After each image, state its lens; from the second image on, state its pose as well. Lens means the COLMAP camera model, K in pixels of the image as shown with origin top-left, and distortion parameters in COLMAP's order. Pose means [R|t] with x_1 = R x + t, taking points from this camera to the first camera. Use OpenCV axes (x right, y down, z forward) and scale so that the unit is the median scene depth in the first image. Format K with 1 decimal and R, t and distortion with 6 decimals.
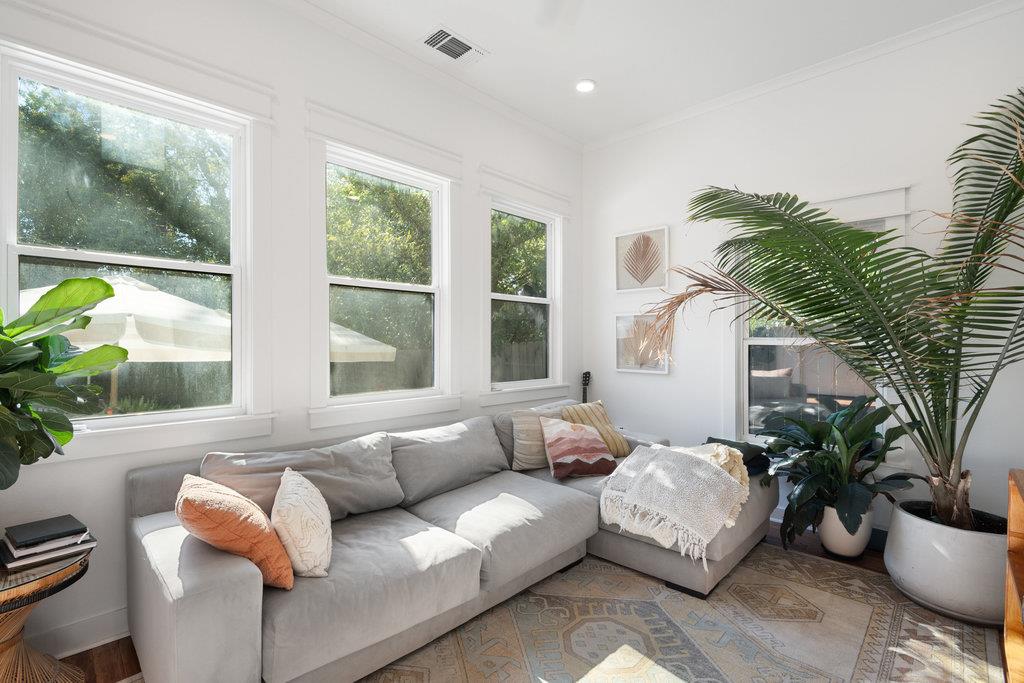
lens RADIAL K [[467.8, 0, 510.3], [0, 467.8, 341.0], [0, 0, 1]] dist [0.000804, -0.005058]
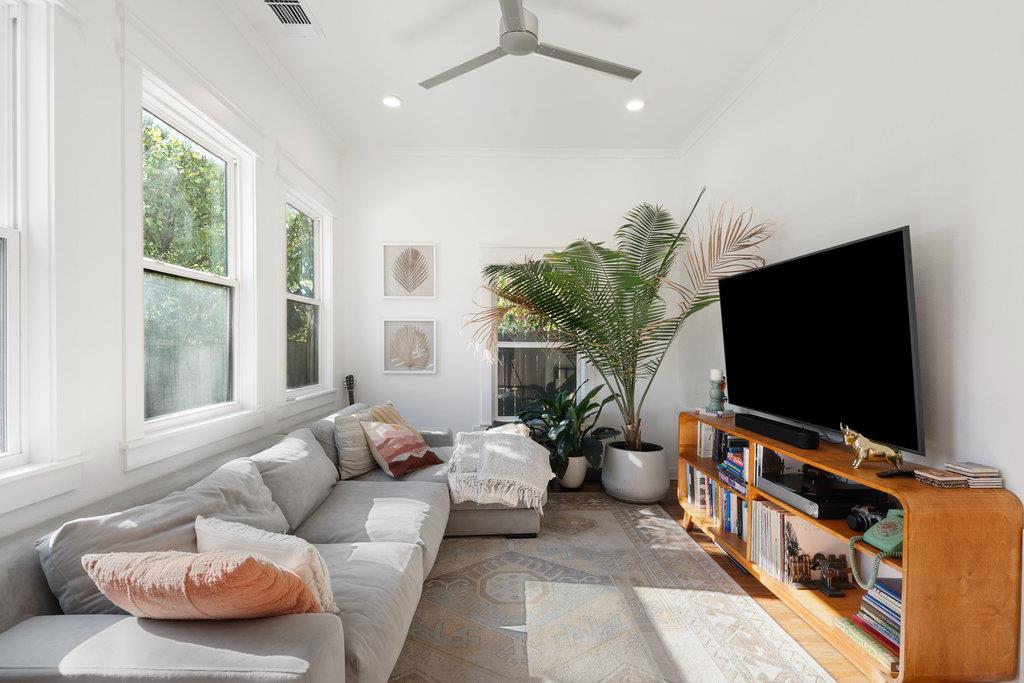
lens RADIAL K [[467.8, 0, 514.8], [0, 467.8, 345.1], [0, 0, 1]] dist [0.000804, -0.005058]
pose [[0.700845, -0.002360, 0.713310, -0.515171], [-0.000368, 0.999993, 0.003669, -0.004372], [-0.713314, -0.002834, 0.700839, 0.090909]]
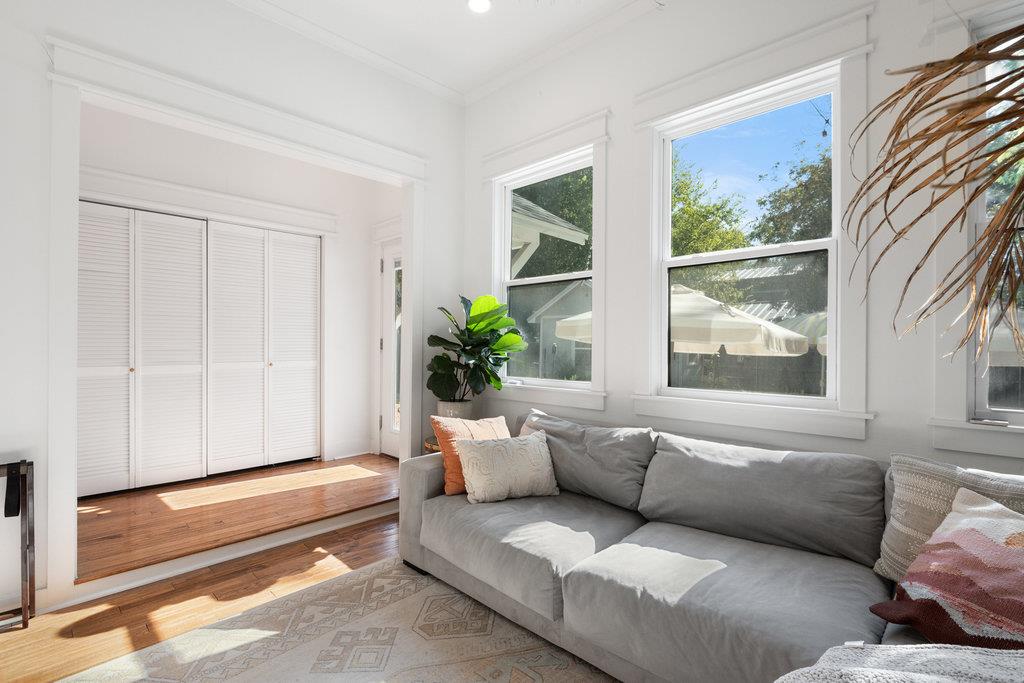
lens RADIAL K [[467.8, 0, 507.1], [0, 467.8, 346.9], [0, 0, 1]] dist [0.000804, -0.005058]
pose [[-0.001744, -0.000907, -0.999998, 0.611871], [0.002081, 0.999997, -0.000910, 0.041139], [0.999996, -0.002082, -0.001742, 0.727327]]
